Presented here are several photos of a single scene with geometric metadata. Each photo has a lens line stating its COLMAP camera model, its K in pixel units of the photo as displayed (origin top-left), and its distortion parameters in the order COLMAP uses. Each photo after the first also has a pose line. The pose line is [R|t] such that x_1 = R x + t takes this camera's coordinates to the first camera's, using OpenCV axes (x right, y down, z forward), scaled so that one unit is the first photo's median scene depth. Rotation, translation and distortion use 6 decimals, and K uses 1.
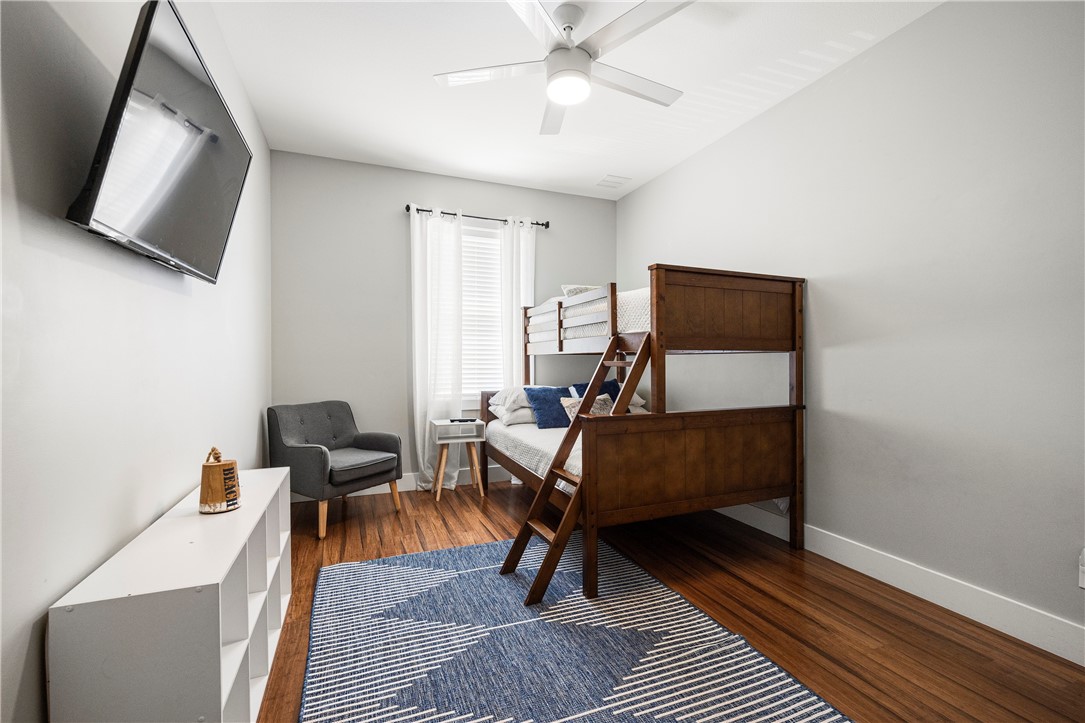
lens RADIAL K [[459.1, 0, 545.6], [0, 459.1, 364.1], [0, 0, 1]] dist [0.000178, -0.000471]
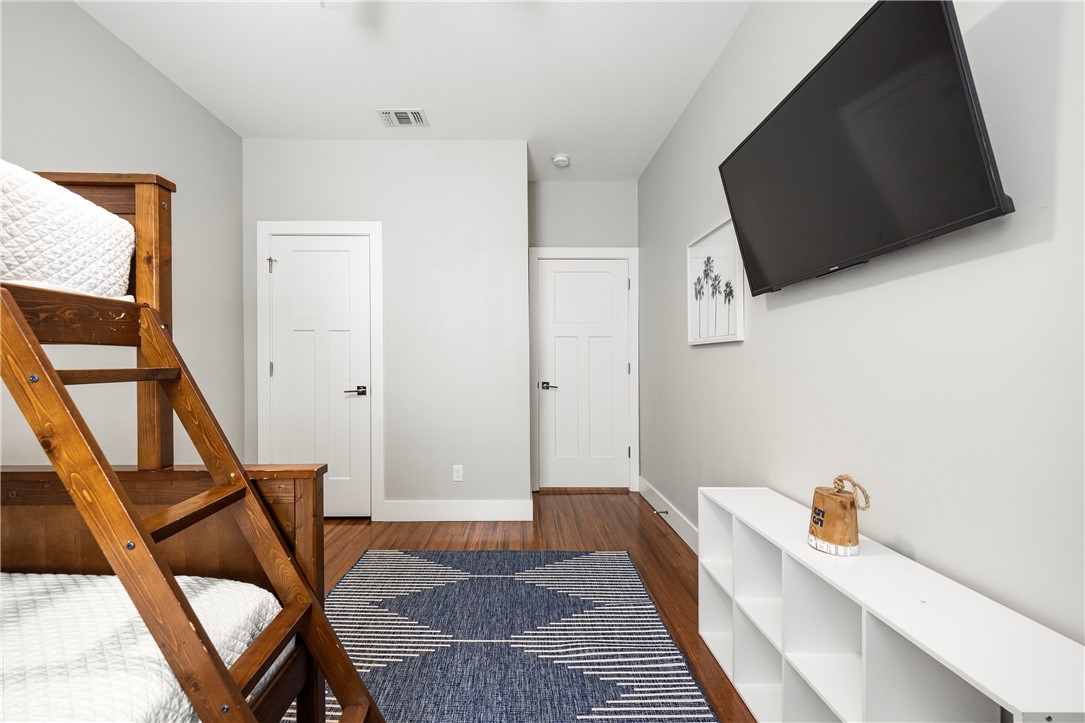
lens RADIAL K [[423.6, 0, 537.7], [0, 423.6, 366.5], [0, 0, 1]] dist [-0.002896, 0.000022]
pose [[-0.934965, -0.003111, 0.354726, -0.454795], [-0.003101, 0.999995, 0.000596, -0.015325], [-0.354726, -0.000542, -0.934970, 1.830284]]
